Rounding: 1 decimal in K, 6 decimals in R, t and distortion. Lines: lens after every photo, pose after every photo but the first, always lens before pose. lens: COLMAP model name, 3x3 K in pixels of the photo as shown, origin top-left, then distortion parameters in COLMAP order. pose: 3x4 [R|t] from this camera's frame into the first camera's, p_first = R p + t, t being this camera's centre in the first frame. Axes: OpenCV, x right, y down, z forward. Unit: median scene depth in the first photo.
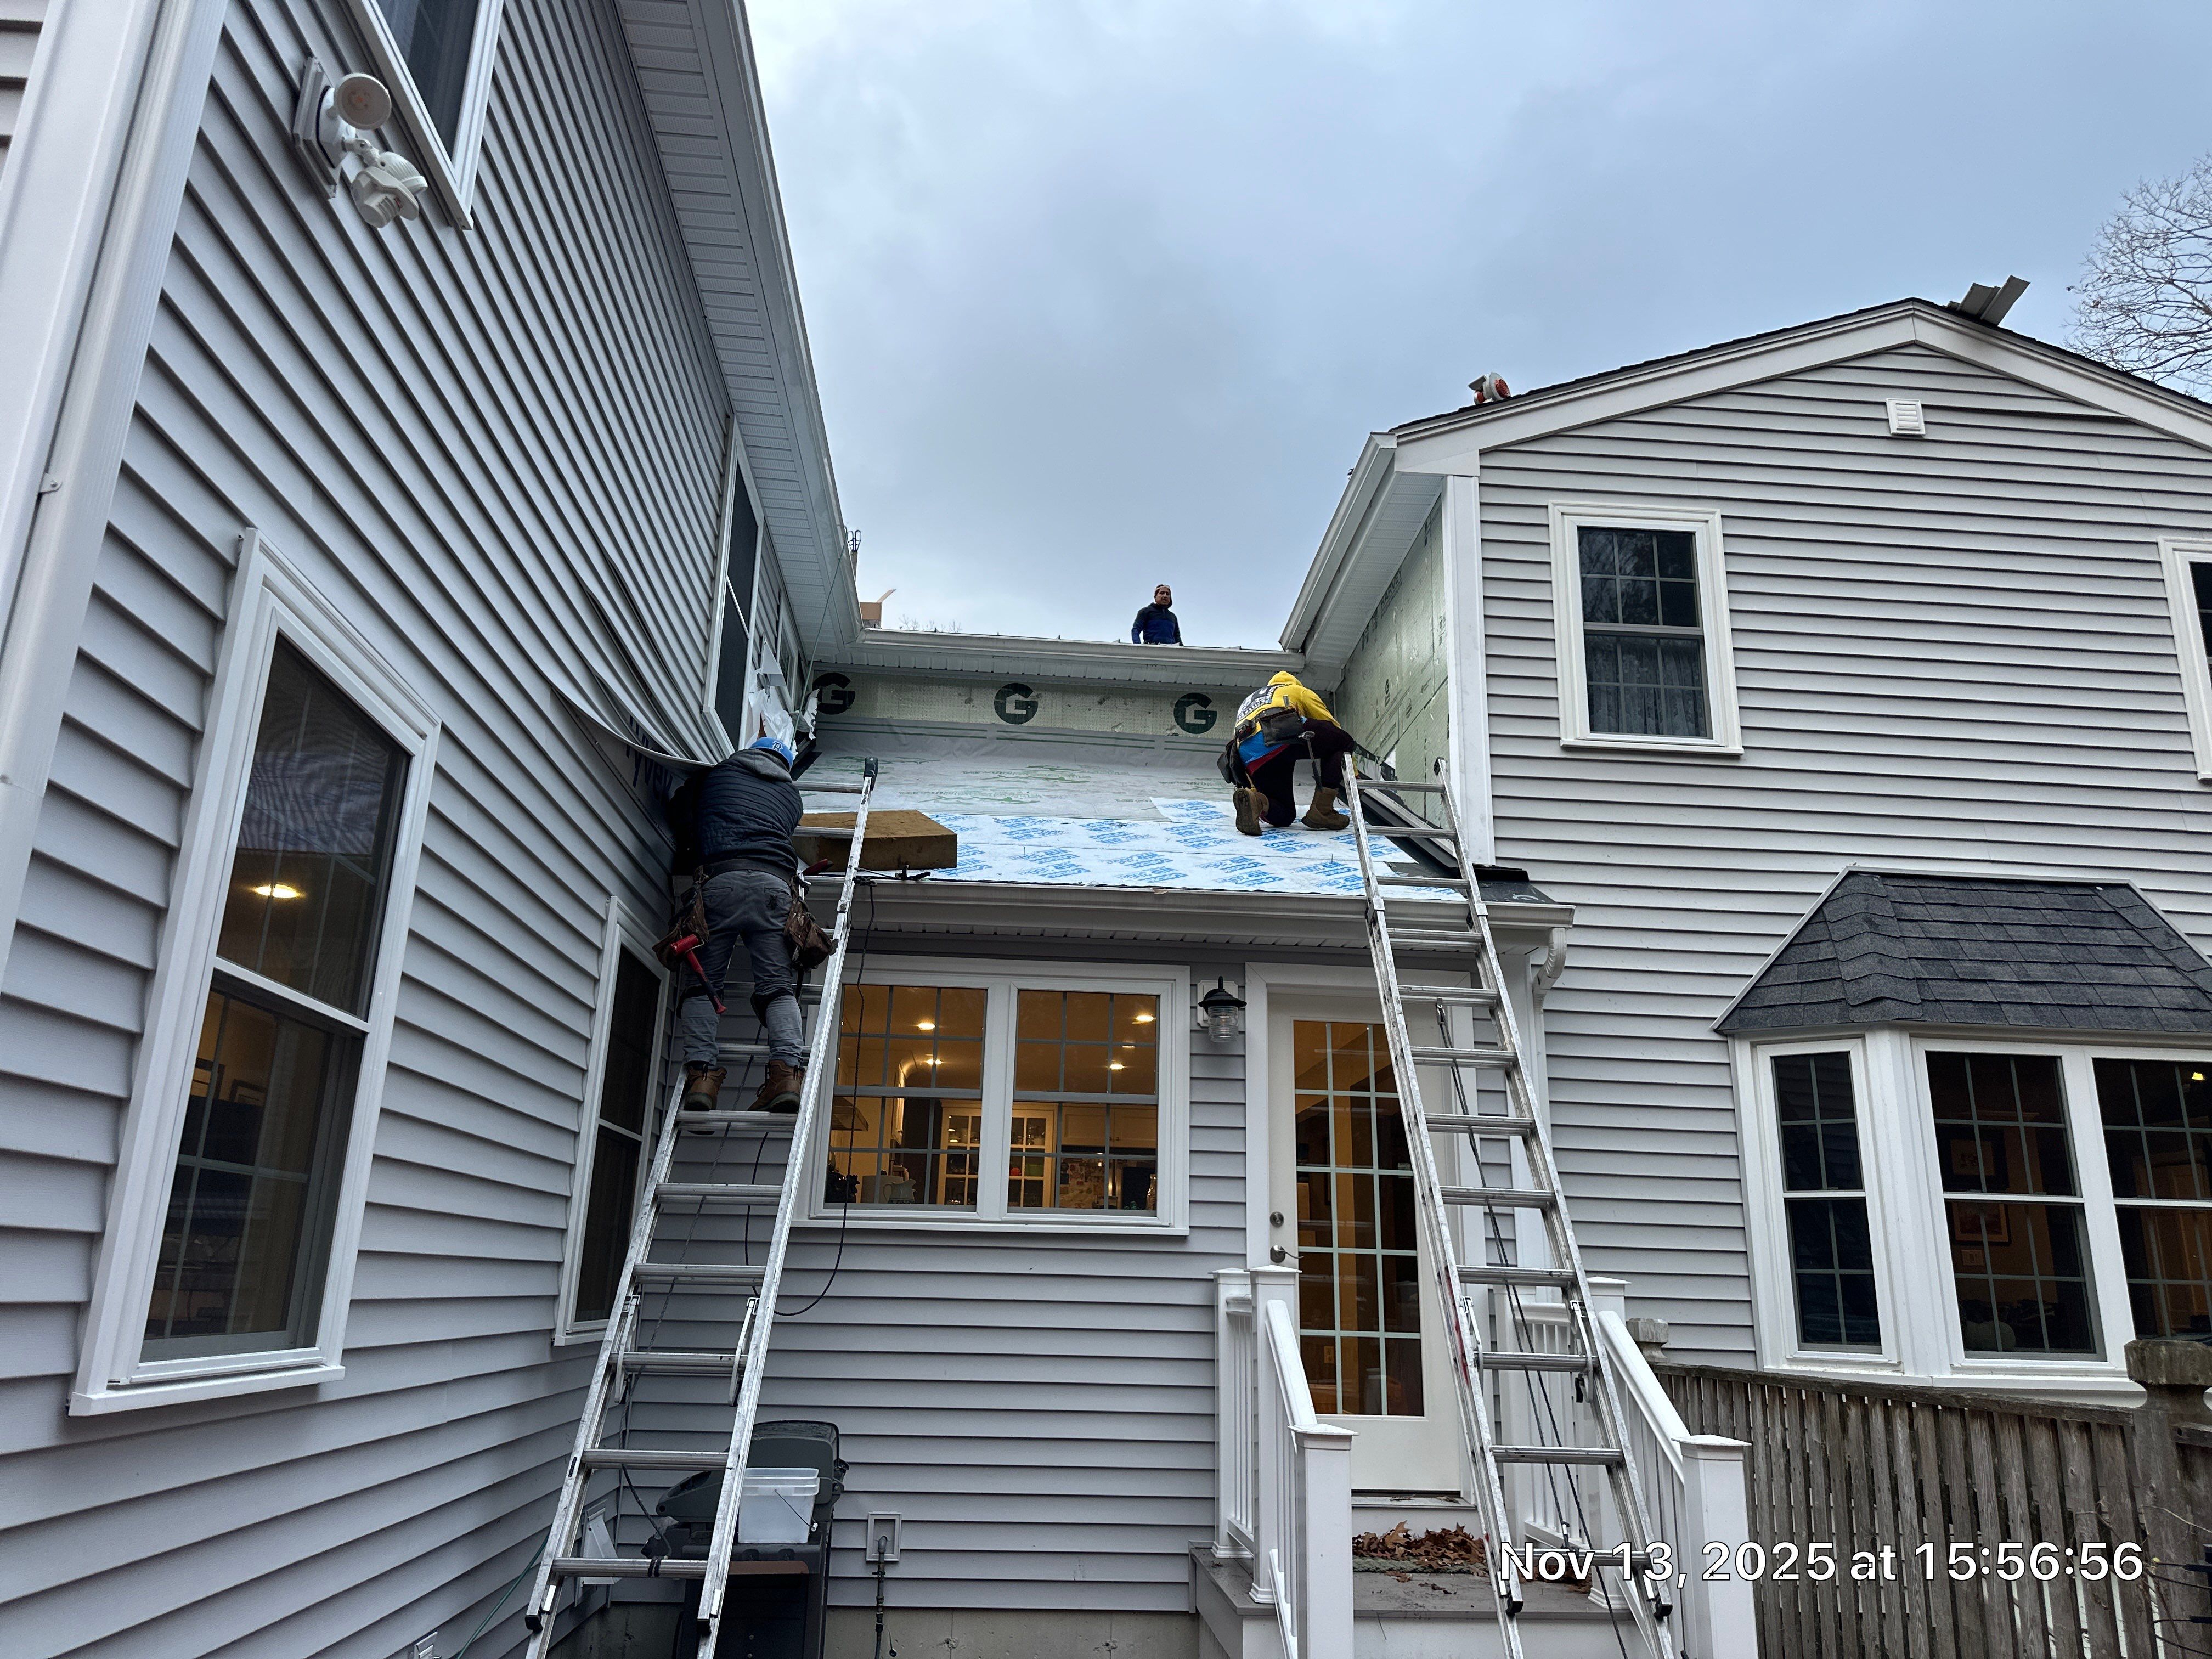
lens RADIAL K [[1531.6, 0, 1095.9], [0, 1531.6, 820.6], [0, 0, 1]] dist [0.050641, -0.073532]
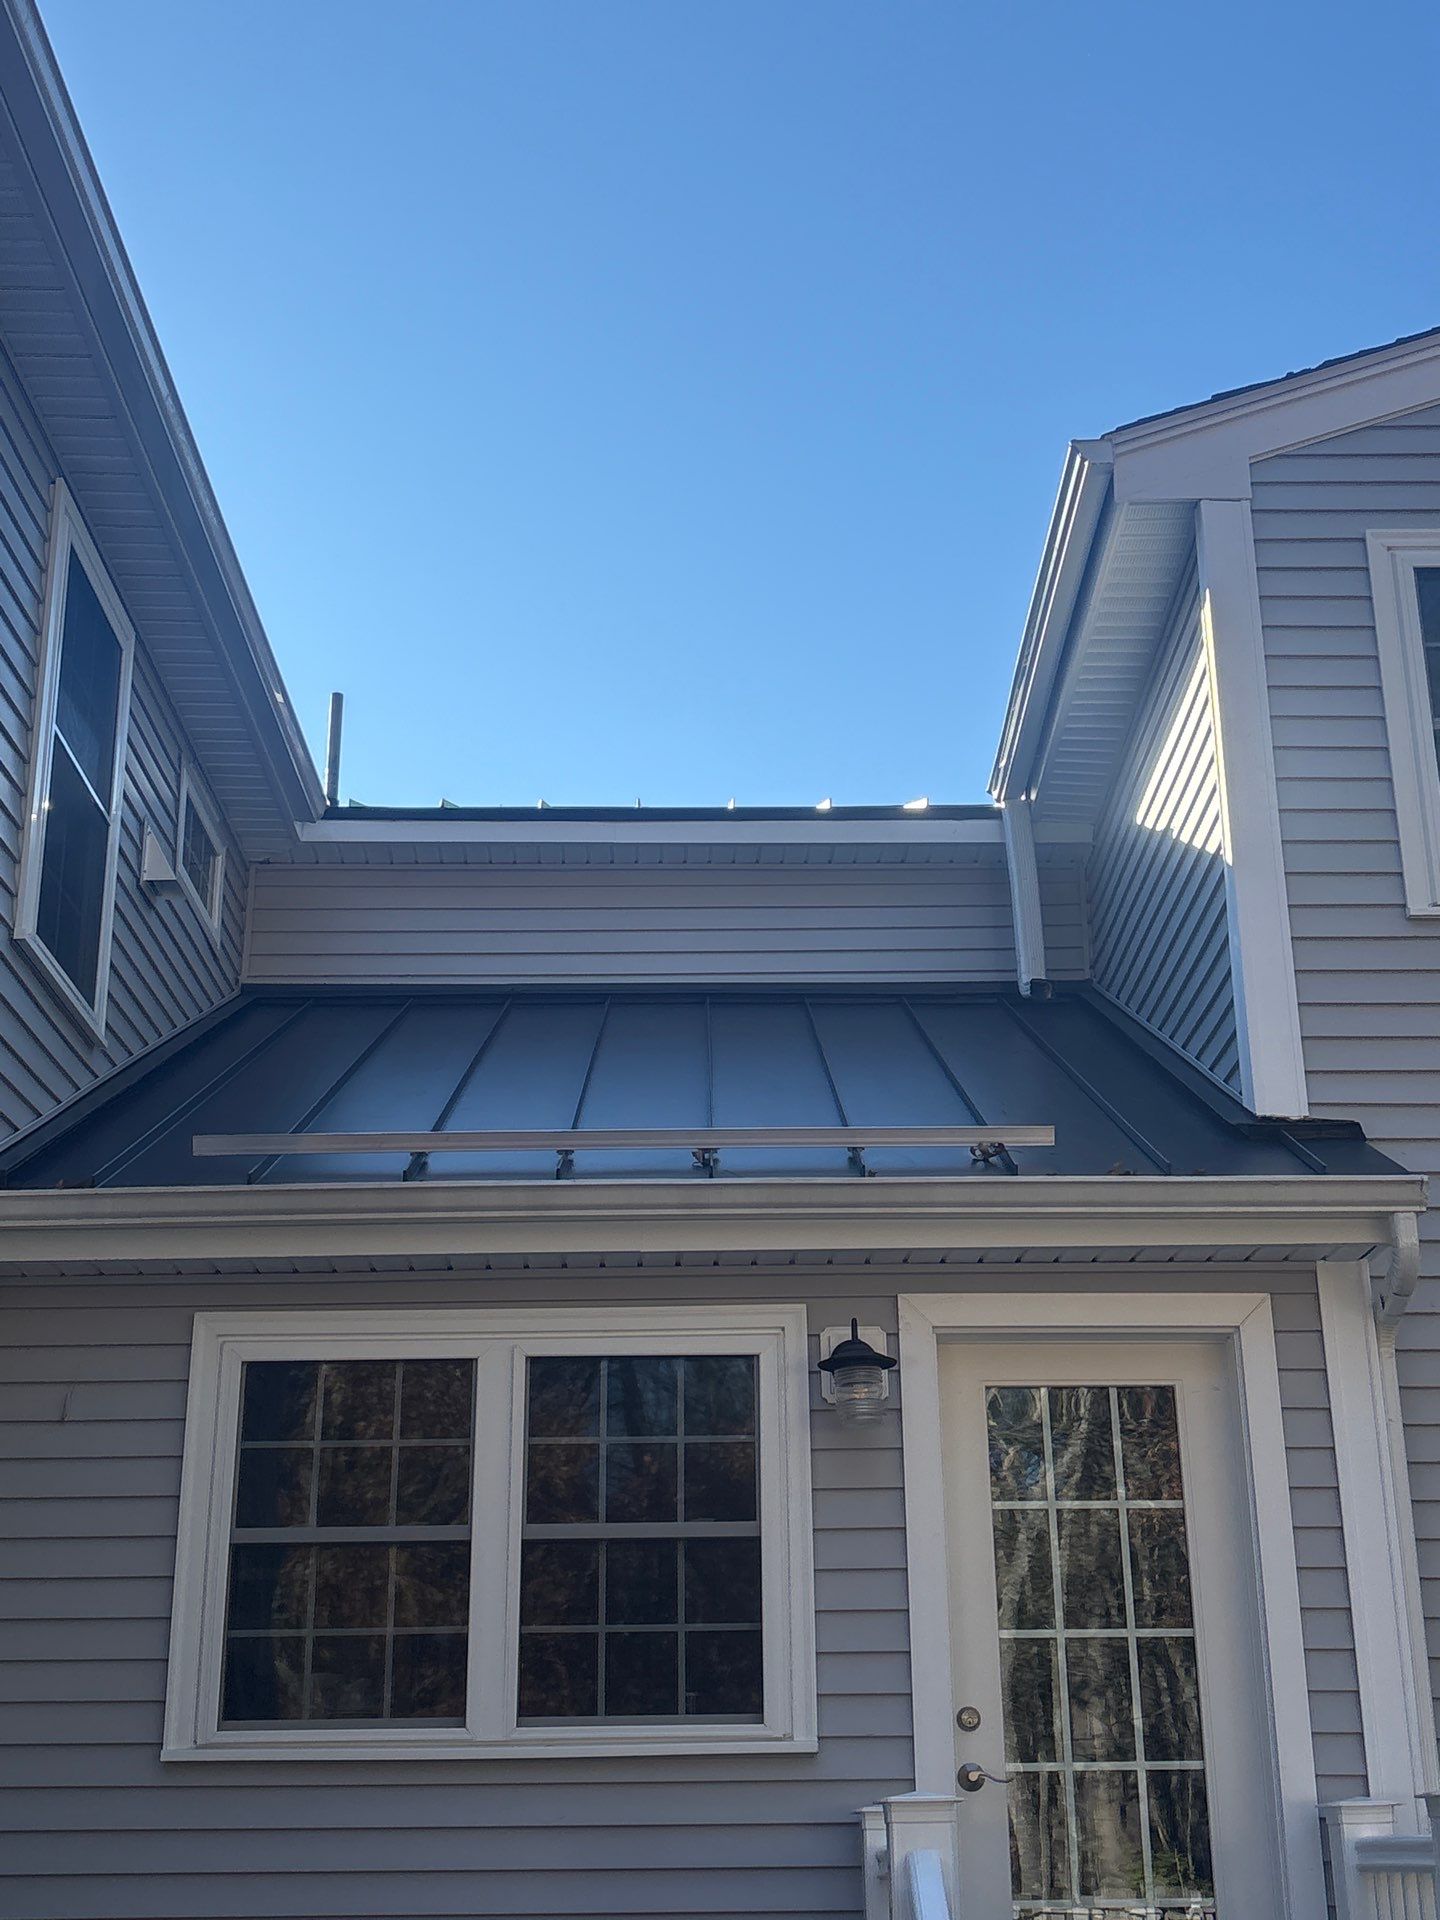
lens RADIAL K [[2393.2, 0, 724.8], [0, 2393.2, 978.2], [0, 0, 1]] dist [0.155367, -0.568197]
pose [[0.997413, -0.056316, -0.044668, 0.079931], [0.053590, 0.996756, -0.060047, 0.020356], [0.047904, 0.057498, 0.997196, 0.028241]]
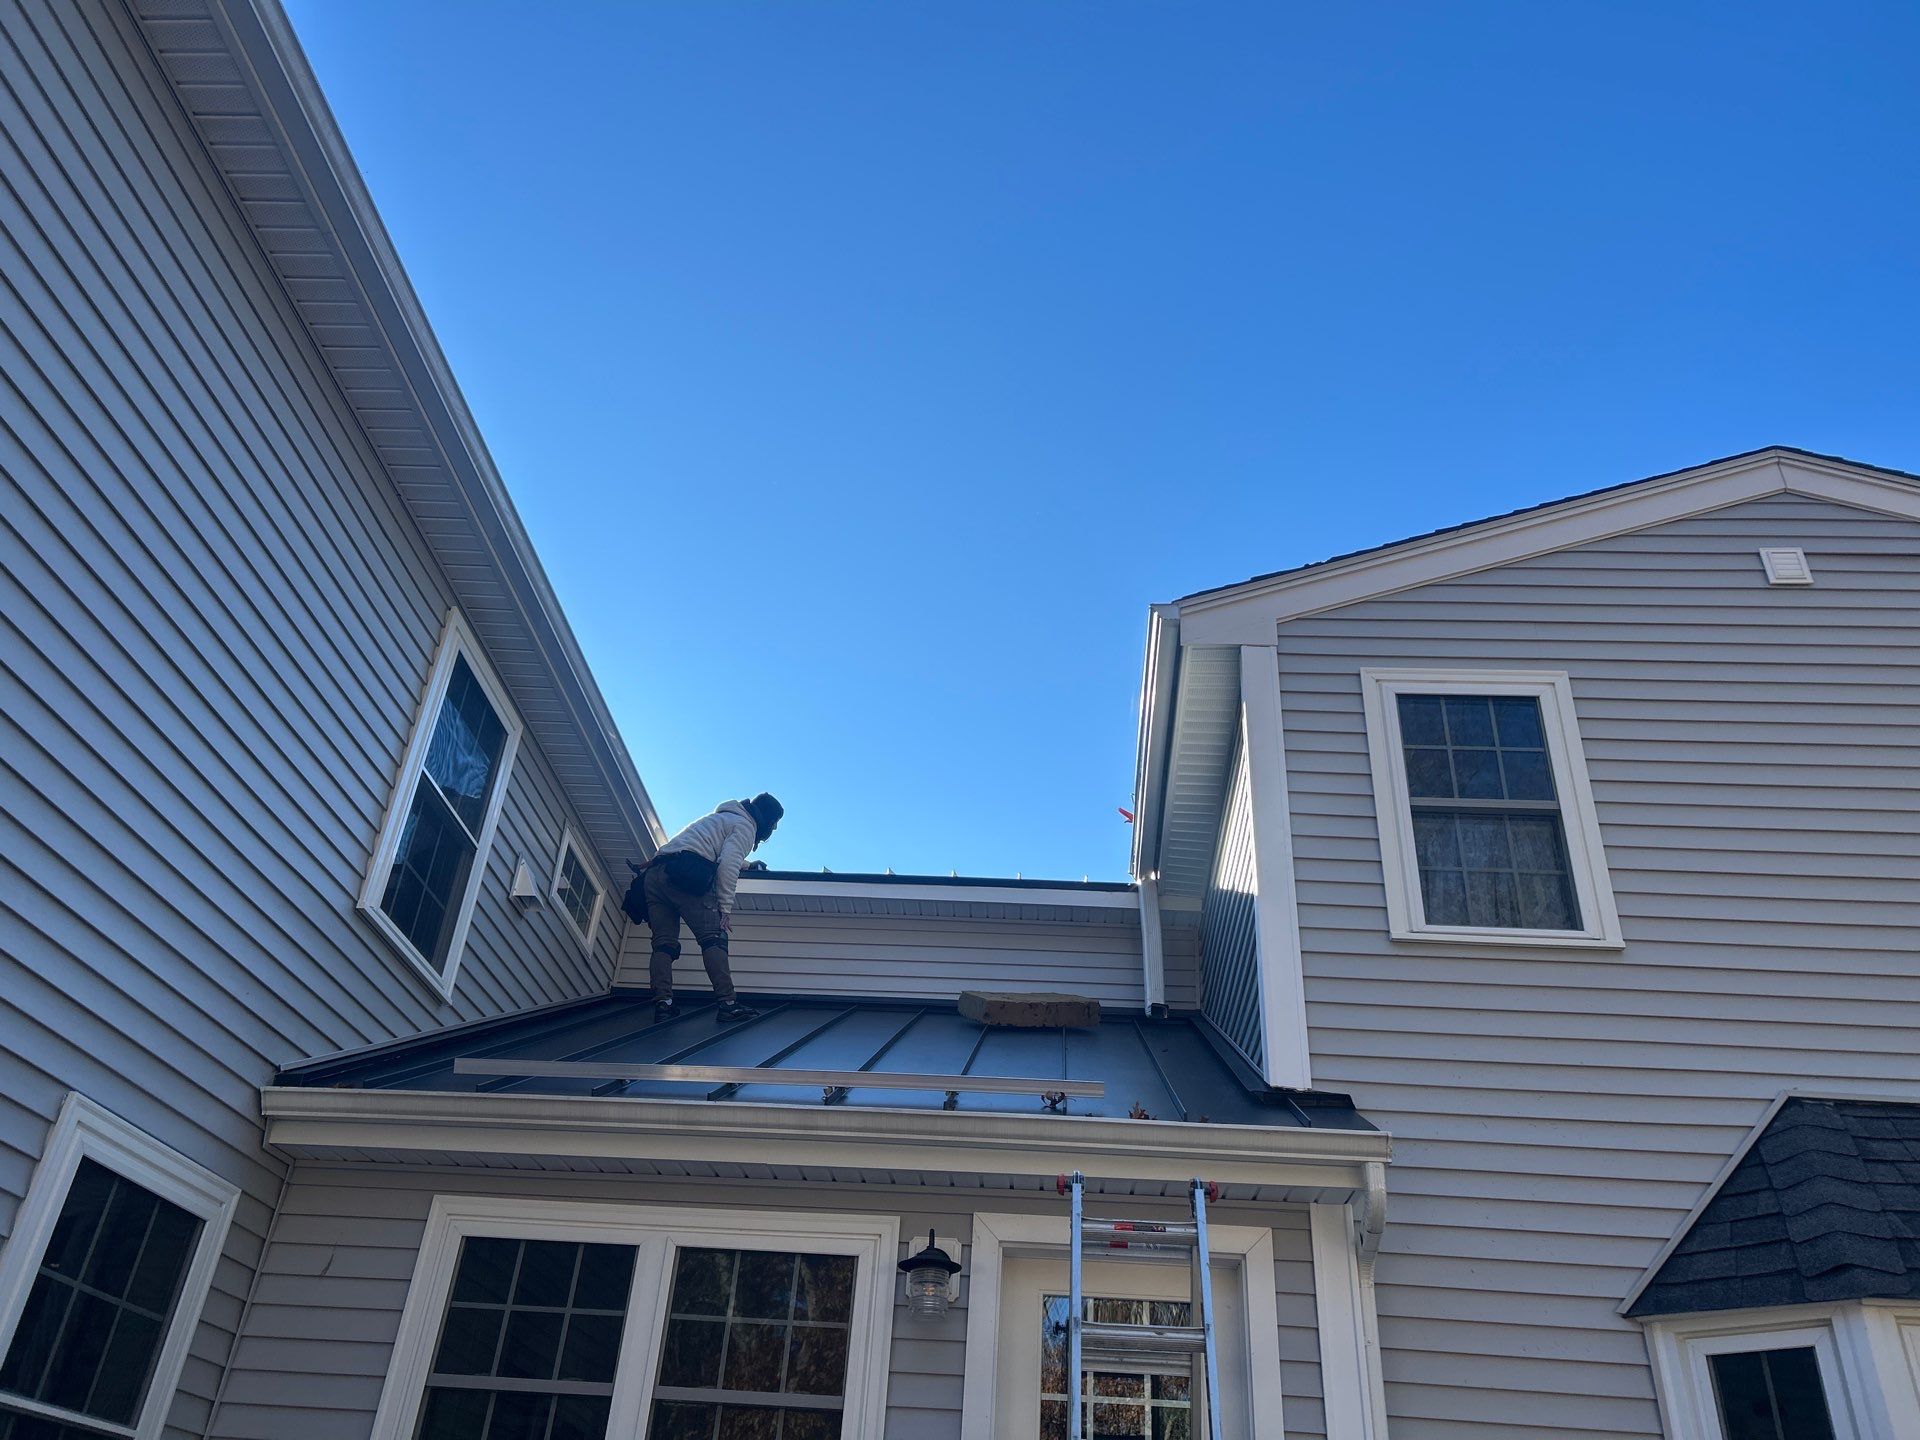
lens RADIAL K [[1431.8, 0, 953.4], [0, 1431.8, 720.0], [0, 0, 1]] dist [0.007313, 0.003256]
pose [[0.991862, -0.038688, -0.121299, 0.188042], [0.001696, 0.956645, -0.291252, 0.066103], [0.127308, 0.288676, 0.948925, 0.240417]]
